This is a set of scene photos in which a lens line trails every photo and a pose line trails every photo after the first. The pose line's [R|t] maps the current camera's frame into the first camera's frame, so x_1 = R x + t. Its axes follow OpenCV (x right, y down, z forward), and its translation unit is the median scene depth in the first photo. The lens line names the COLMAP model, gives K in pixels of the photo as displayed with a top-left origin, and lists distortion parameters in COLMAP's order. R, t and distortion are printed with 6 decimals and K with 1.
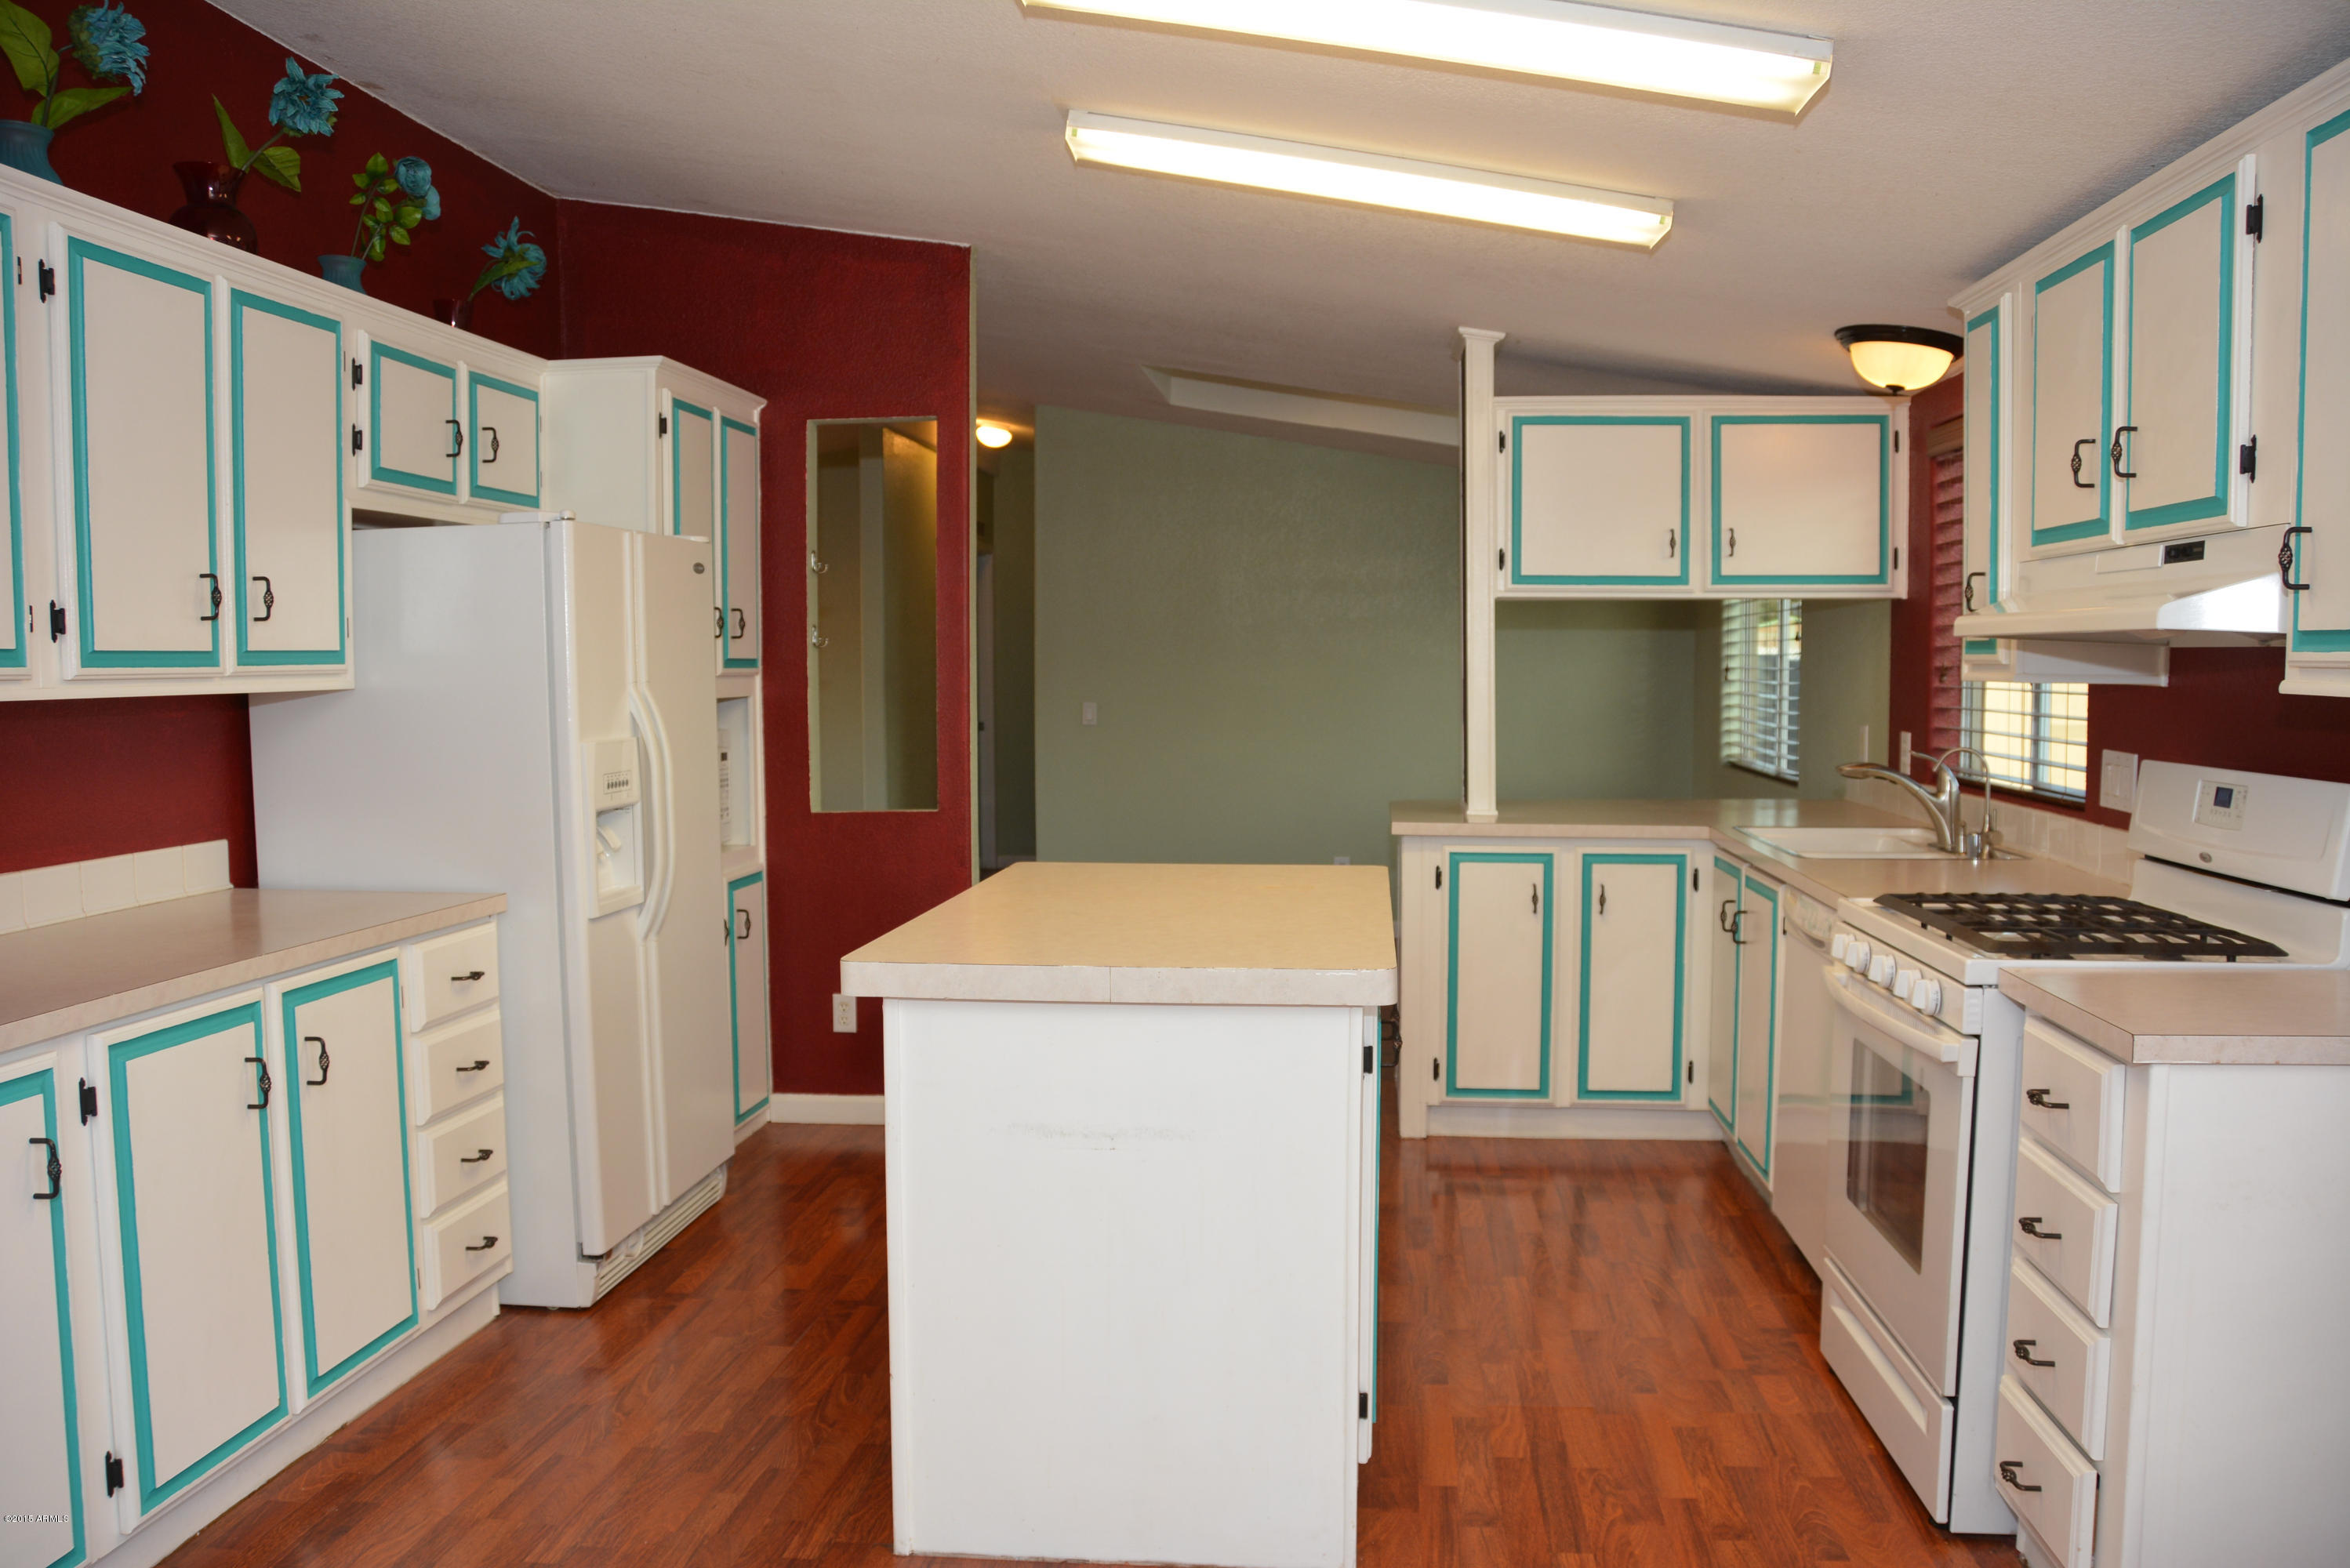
lens RADIAL K [[1830.4, 0, 1196.0], [0, 1830.4, 806.0], [0, 0, 1]] dist [-0.153271, 0.101388]
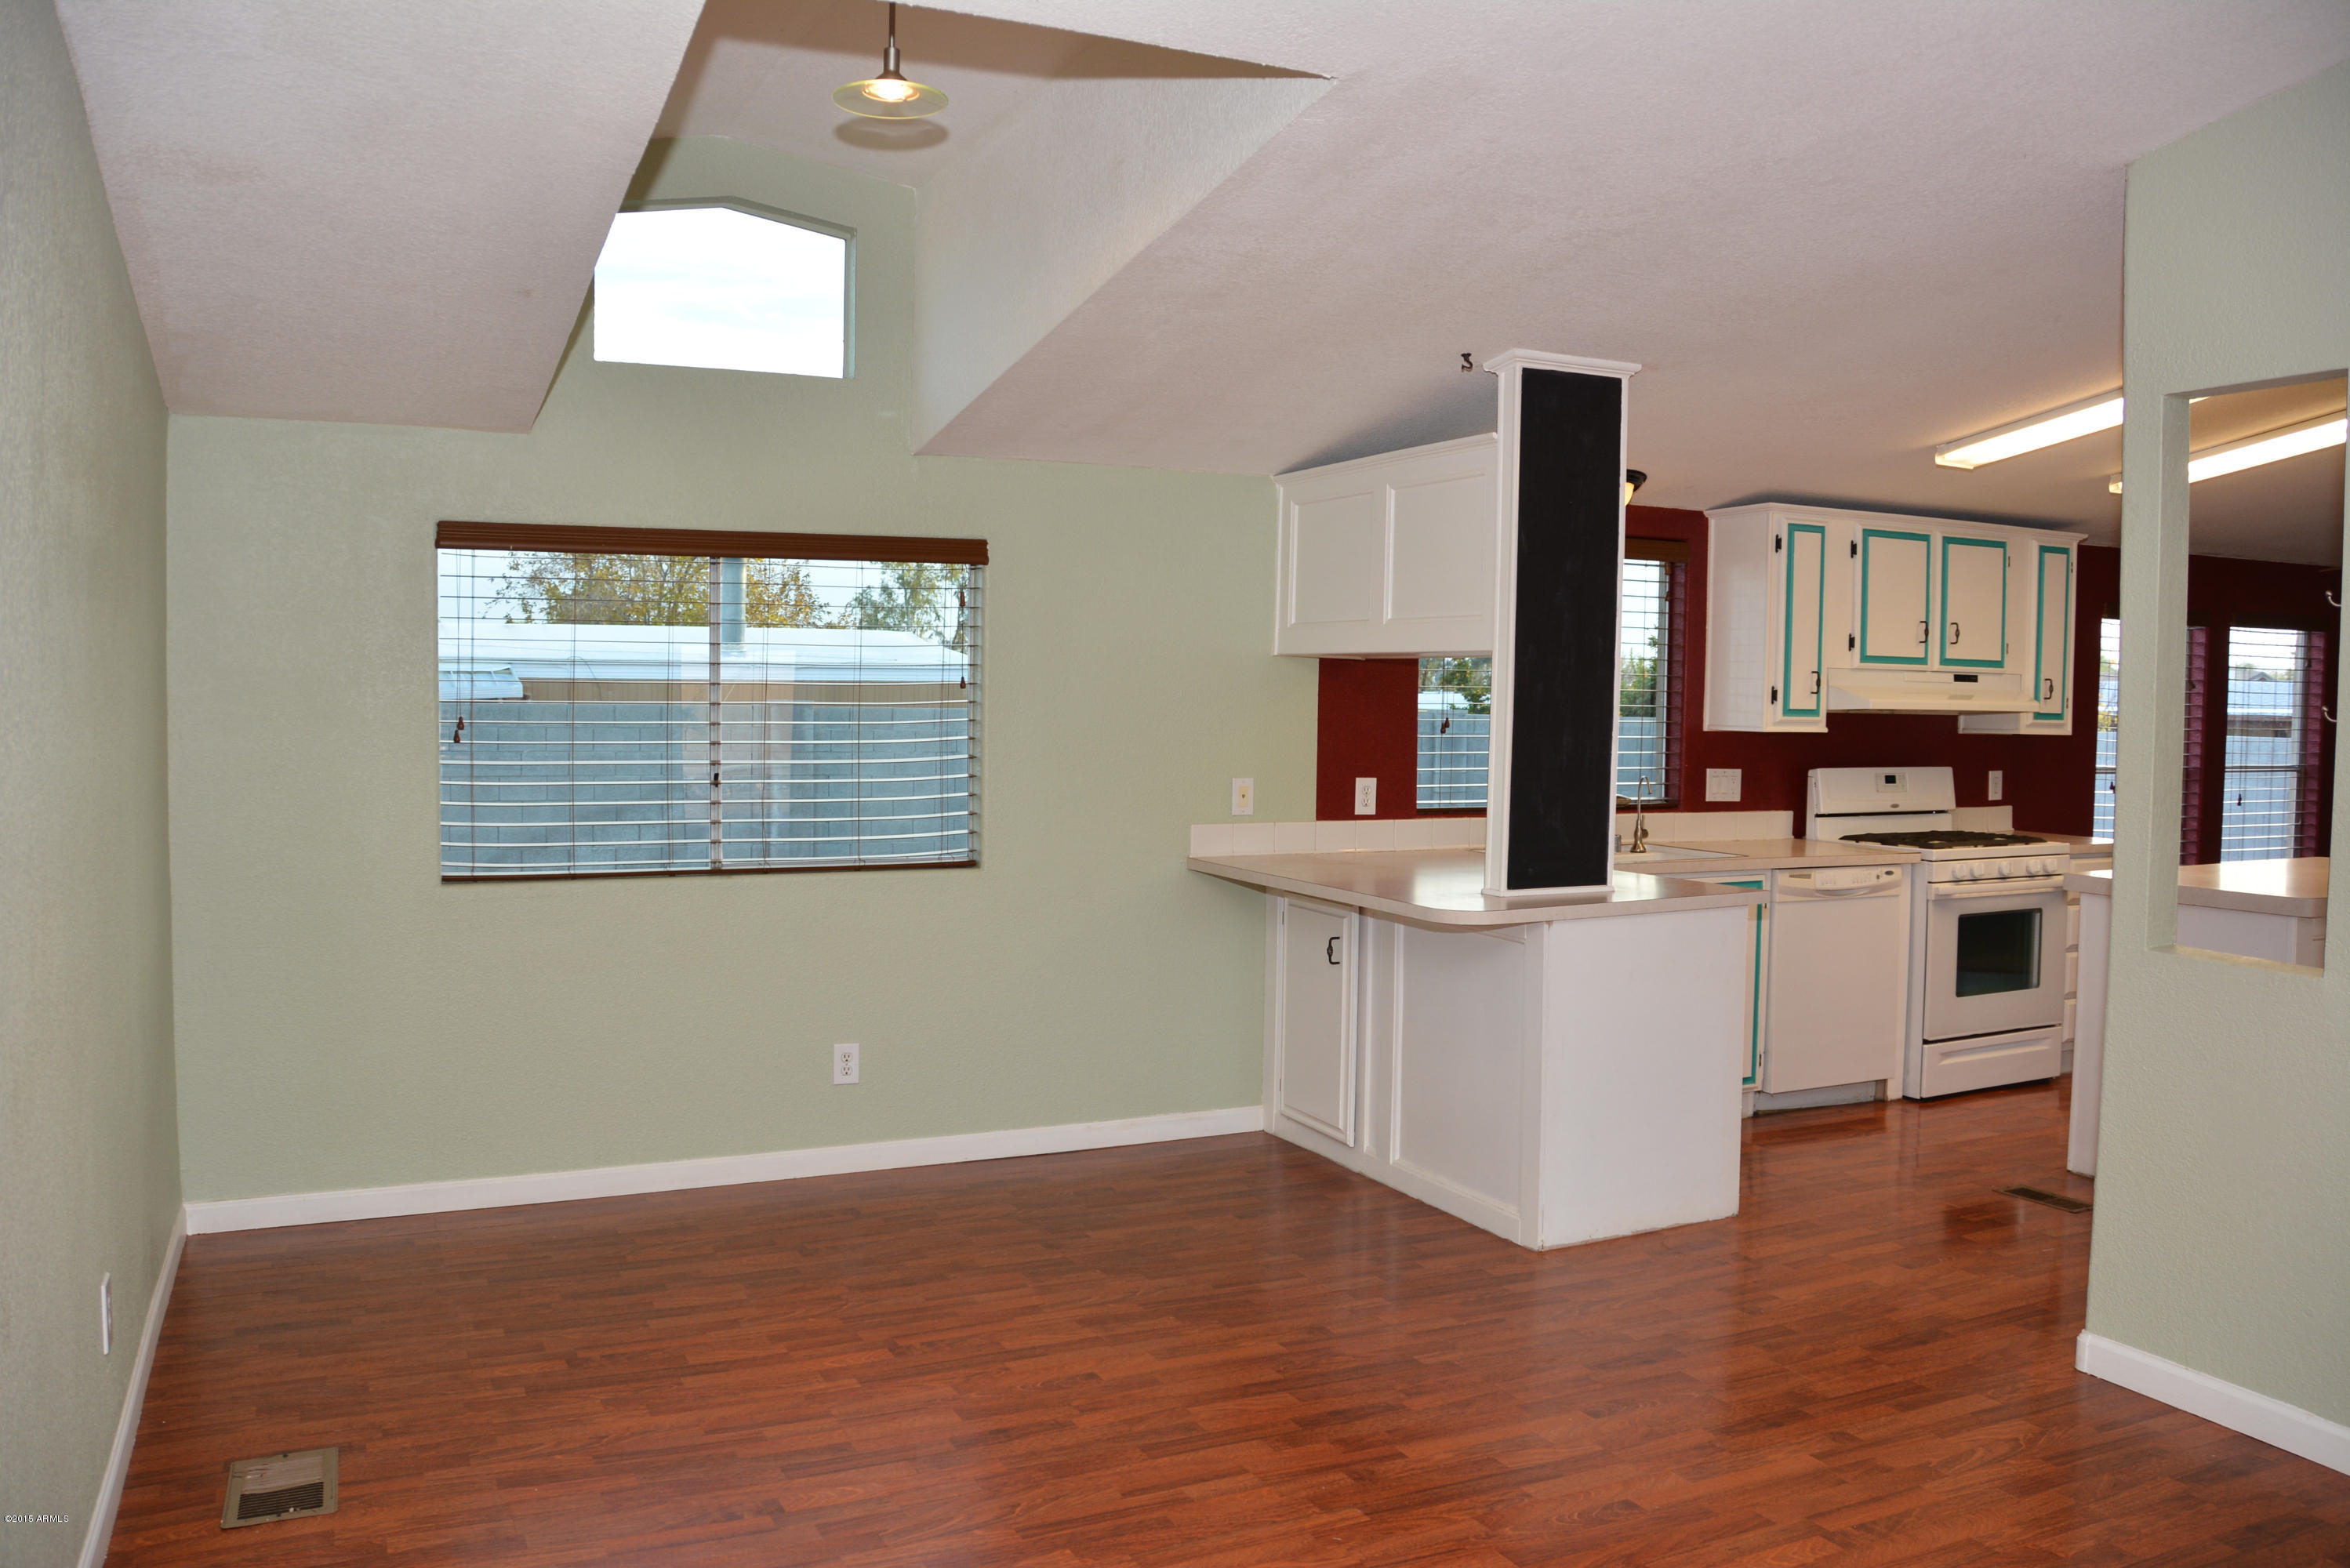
lens RADIAL K [[1830.4, 0, 1182.6], [0, 1830.4, 776.0], [0, 0, 1]] dist [-0.153271, 0.101388]
pose [[-0.509756, -0.046728, 0.859049, -0.760809], [0.055527, 0.994655, 0.087054, -0.210059], [-0.858525, 0.092077, -0.504437, 2.359764]]
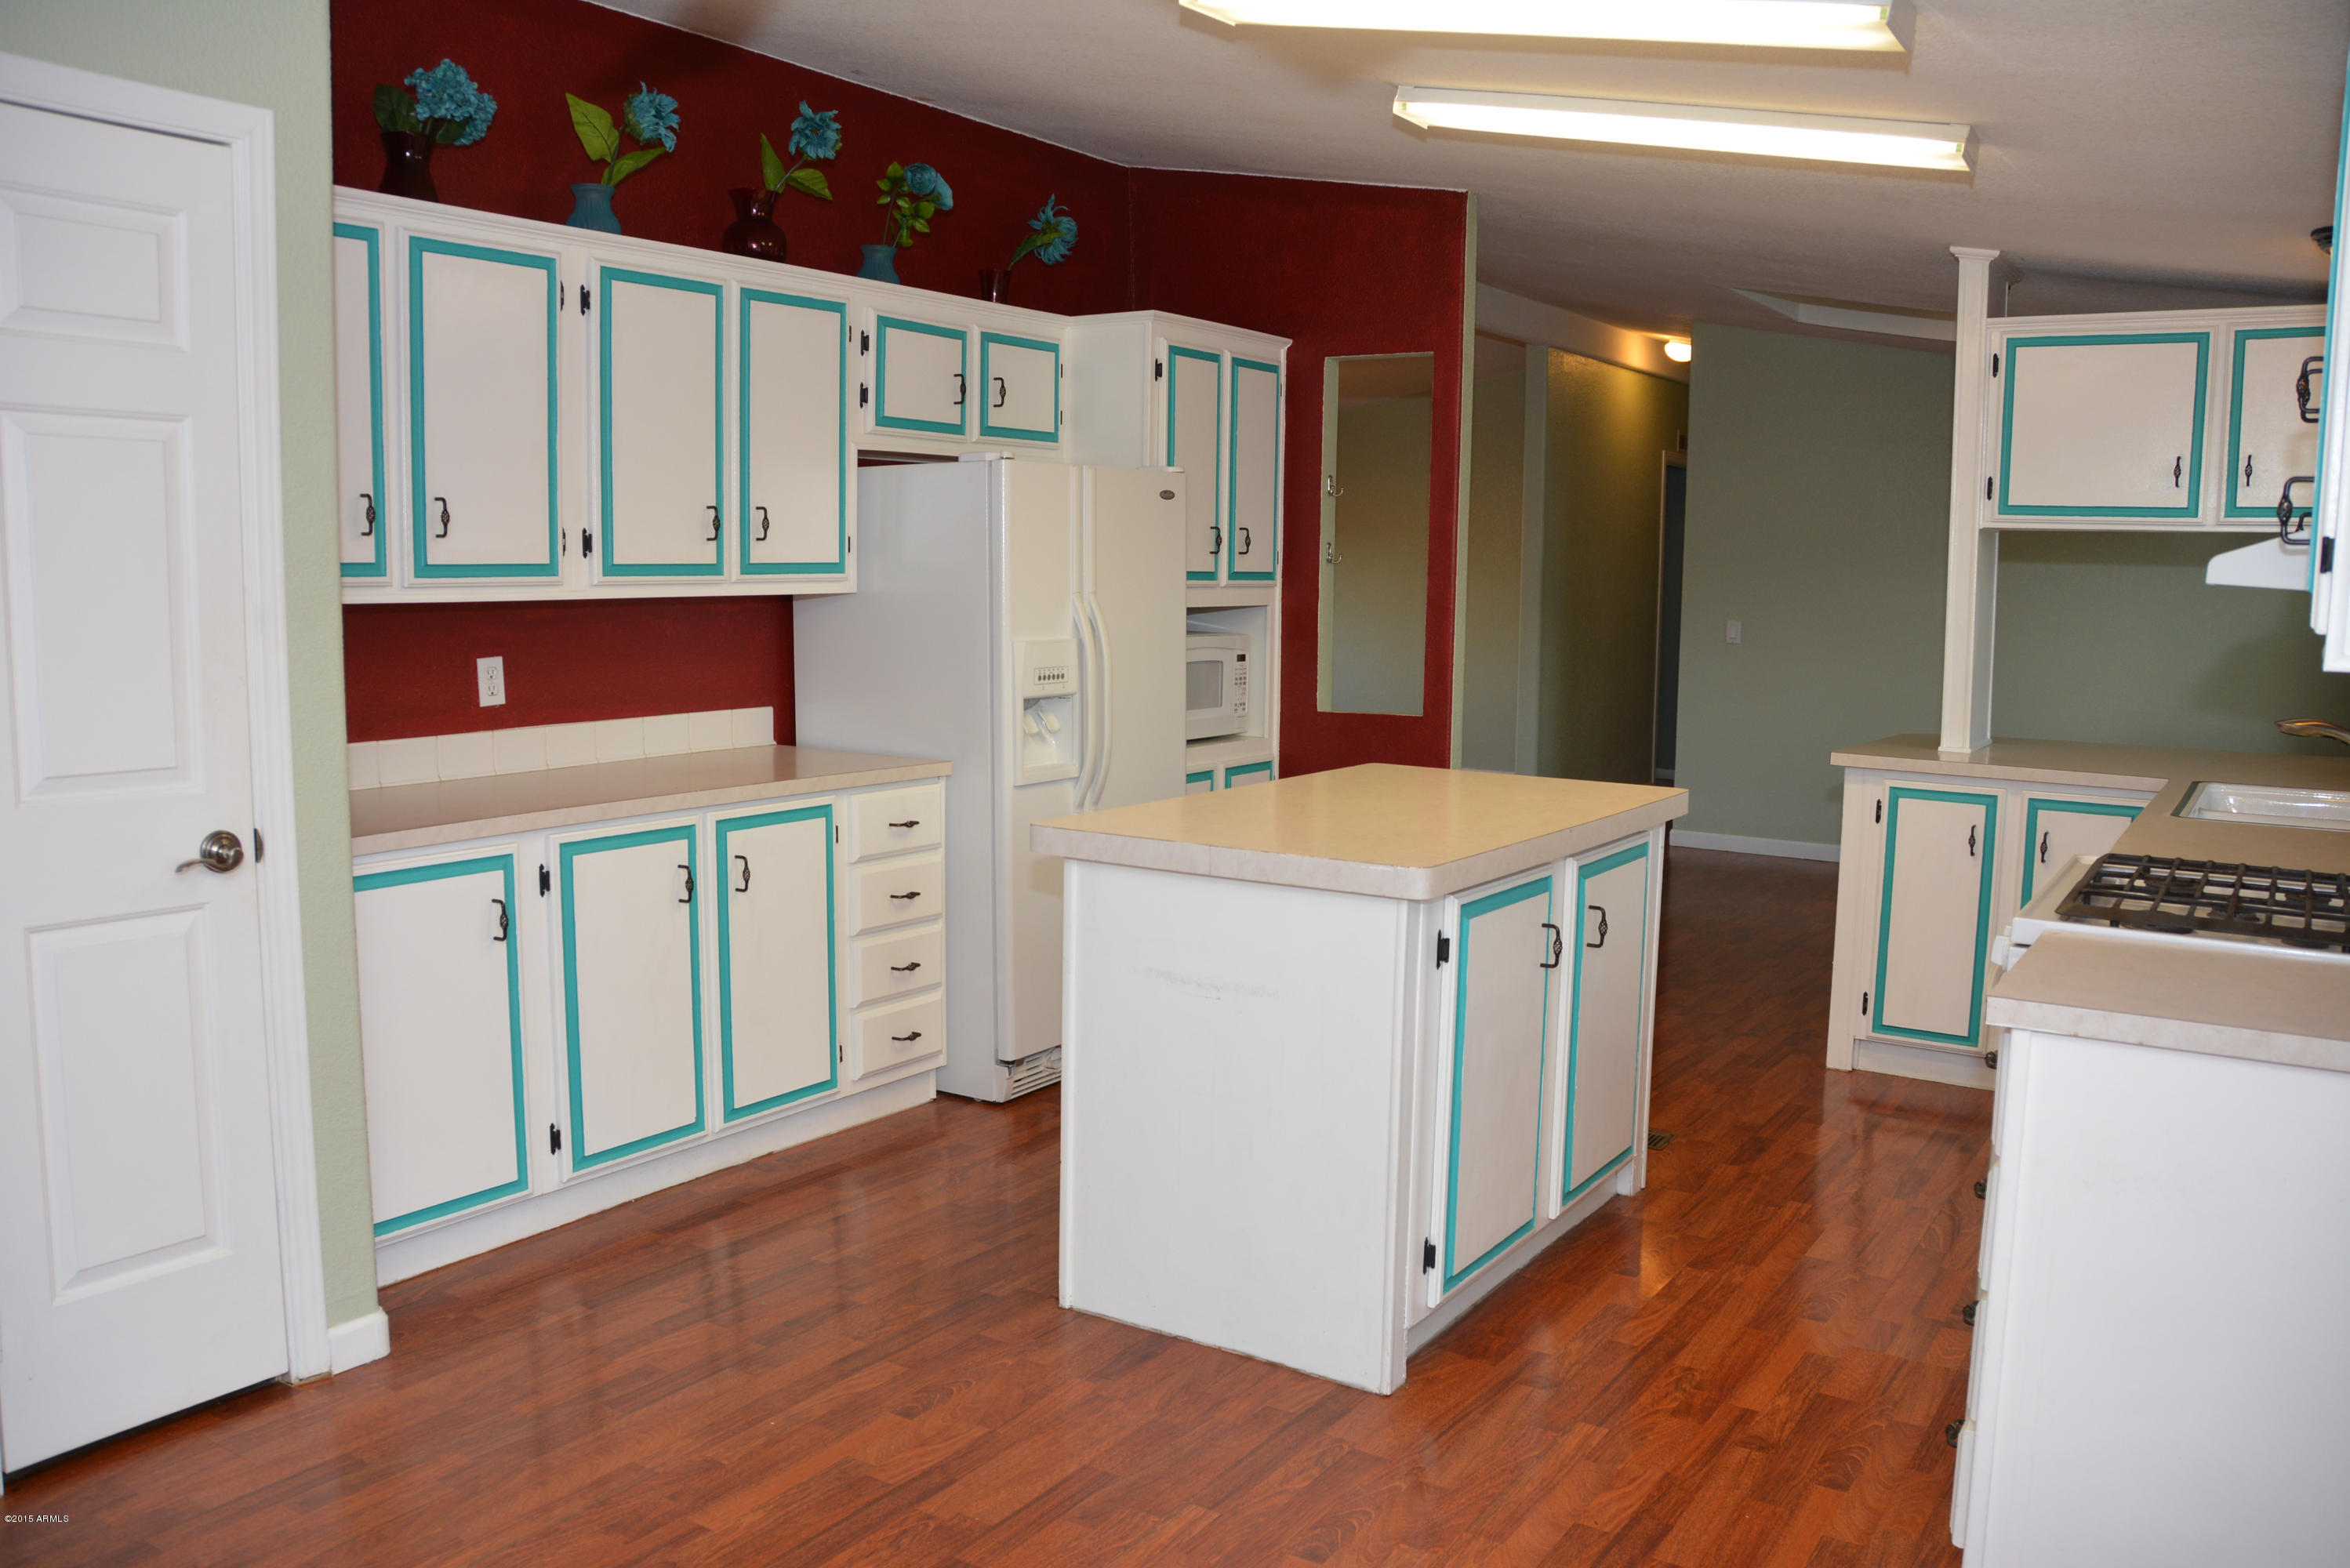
lens RADIAL K [[1830.4, 0, 1171.2], [0, 1830.4, 800.9], [0, 0, 1]] dist [-0.153271, 0.101388]
pose [[0.886661, 0.074257, -0.456420, 0.320046], [-0.051227, 0.996720, 0.062645, -0.010474], [0.459574, -0.032163, 0.887557, -0.052664]]
